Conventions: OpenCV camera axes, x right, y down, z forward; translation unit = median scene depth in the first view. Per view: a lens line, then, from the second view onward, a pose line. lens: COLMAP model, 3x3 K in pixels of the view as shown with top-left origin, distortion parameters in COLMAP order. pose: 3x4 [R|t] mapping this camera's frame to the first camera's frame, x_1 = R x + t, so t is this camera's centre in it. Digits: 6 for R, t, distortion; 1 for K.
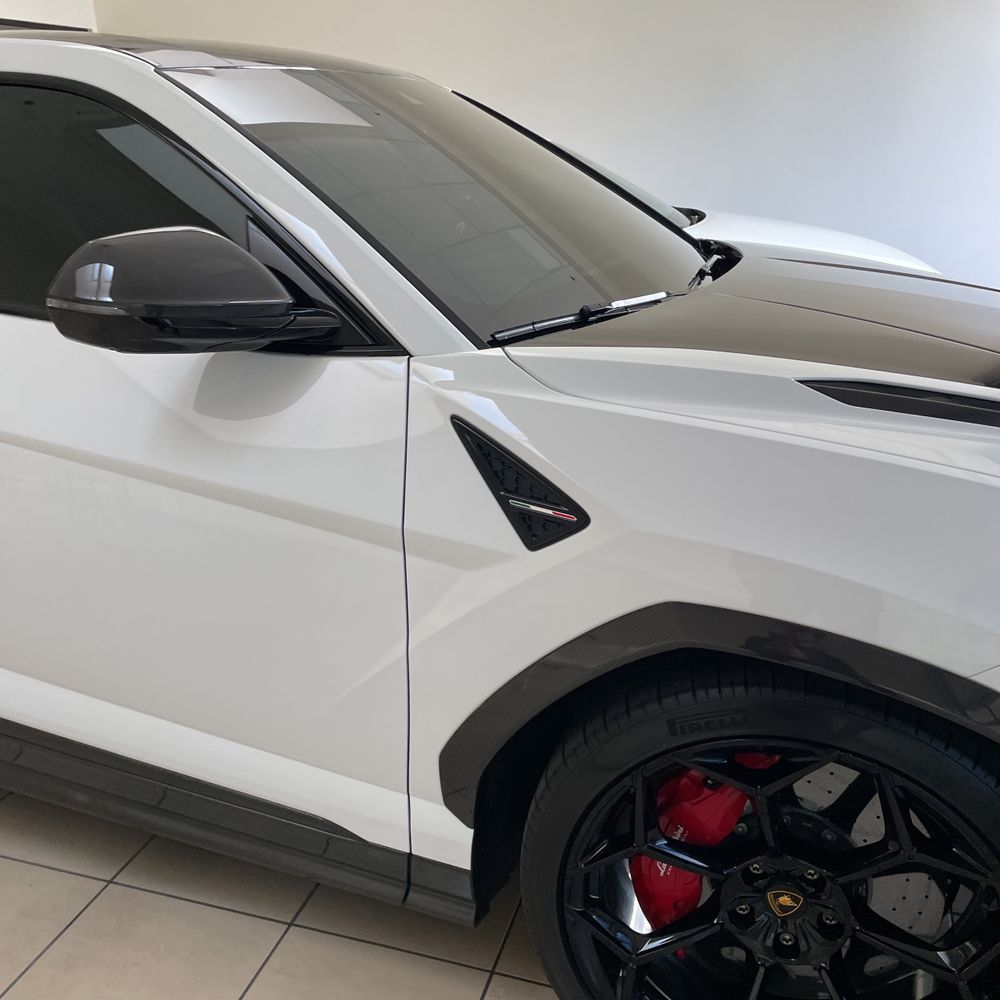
lens RADIAL K [[1020.7, 0, 500.0], [0, 1020.7, 500.0], [0, 0, 1]] dist [0.079405, -0.096879]
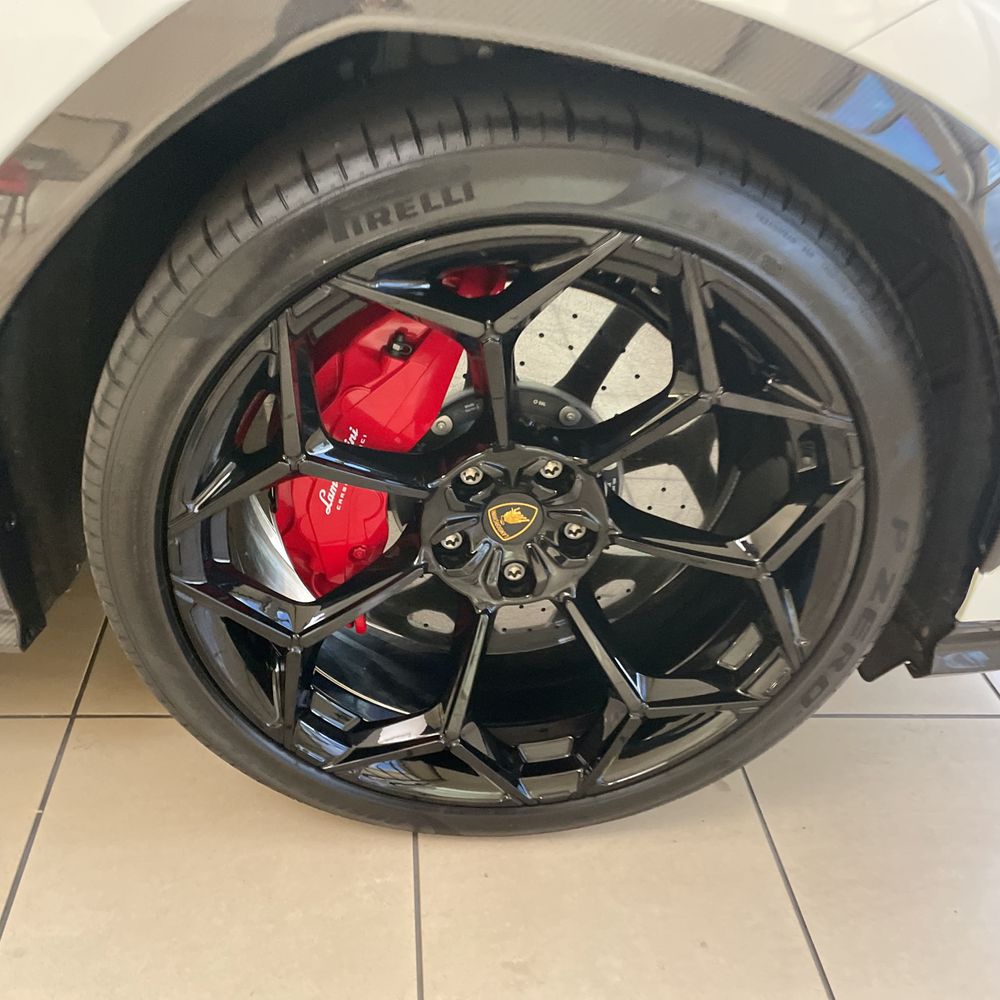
lens RADIAL K [[1020.7, 0, 500.0], [0, 1020.7, 500.0], [0, 0, 1]] dist [0.079405, -0.096879]
pose [[0.921098, -0.133047, 0.365892, 0.025893], [0.042609, 0.968601, 0.244943, 0.213598], [-0.386992, -0.210027, 0.897845, 0.408012]]
